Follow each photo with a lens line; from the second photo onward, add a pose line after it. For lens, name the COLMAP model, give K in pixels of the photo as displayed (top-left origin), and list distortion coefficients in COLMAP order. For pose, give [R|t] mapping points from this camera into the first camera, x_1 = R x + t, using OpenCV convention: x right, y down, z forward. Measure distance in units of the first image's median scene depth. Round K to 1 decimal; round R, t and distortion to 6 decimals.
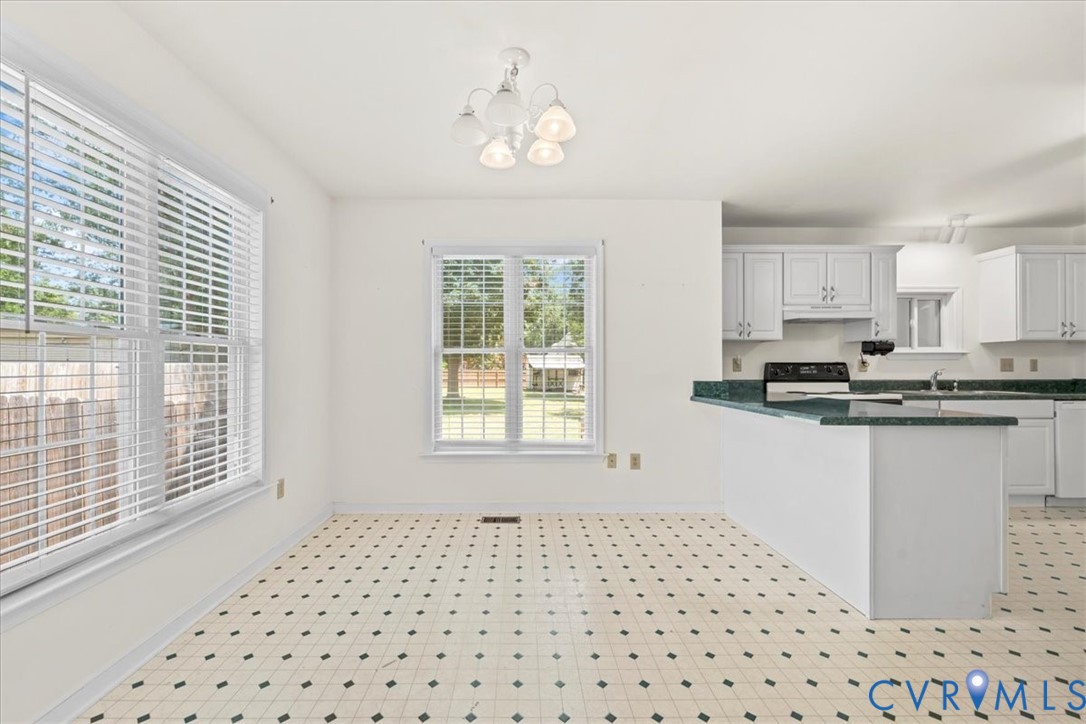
lens RADIAL K [[422.6, 0, 541.9], [0, 422.6, 360.8], [0, 0, 1]] dist [0.000312, -0.000041]
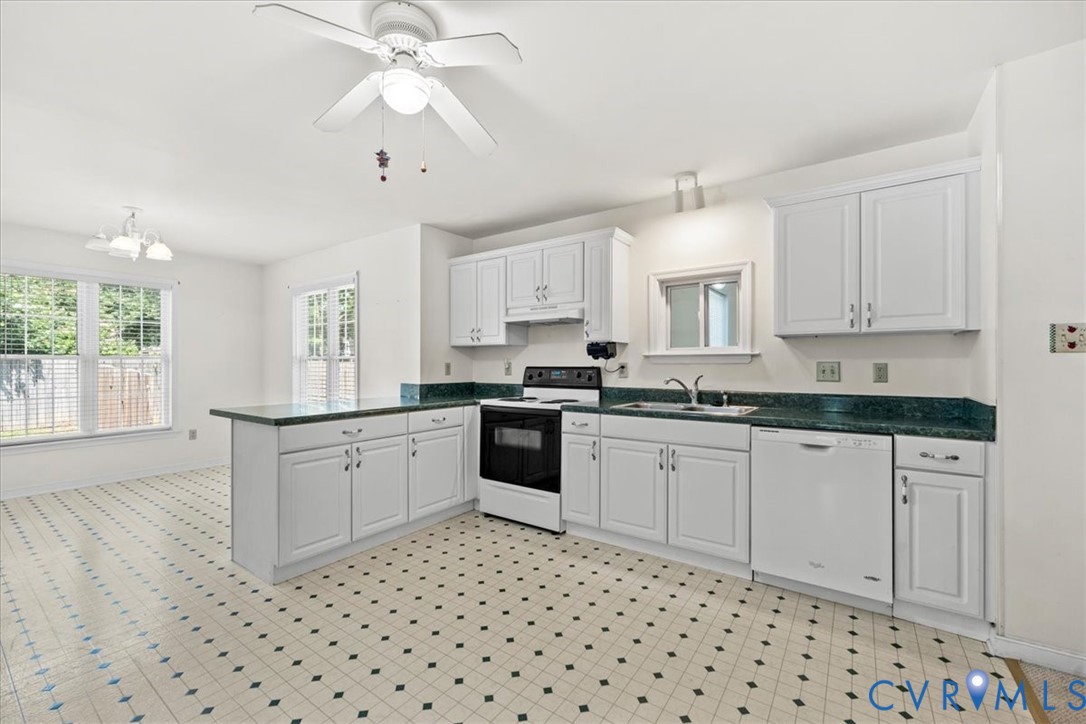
lens RADIAL K [[422.6, 0, 540.2], [0, 422.6, 363.7], [0, 0, 1]] dist [0.000312, -0.000041]
pose [[0.821781, -0.000538, -0.569803, 1.130354], [0.006721, 0.999939, 0.008748, -0.011166], [0.569763, -0.011018, 0.821735, 0.216884]]
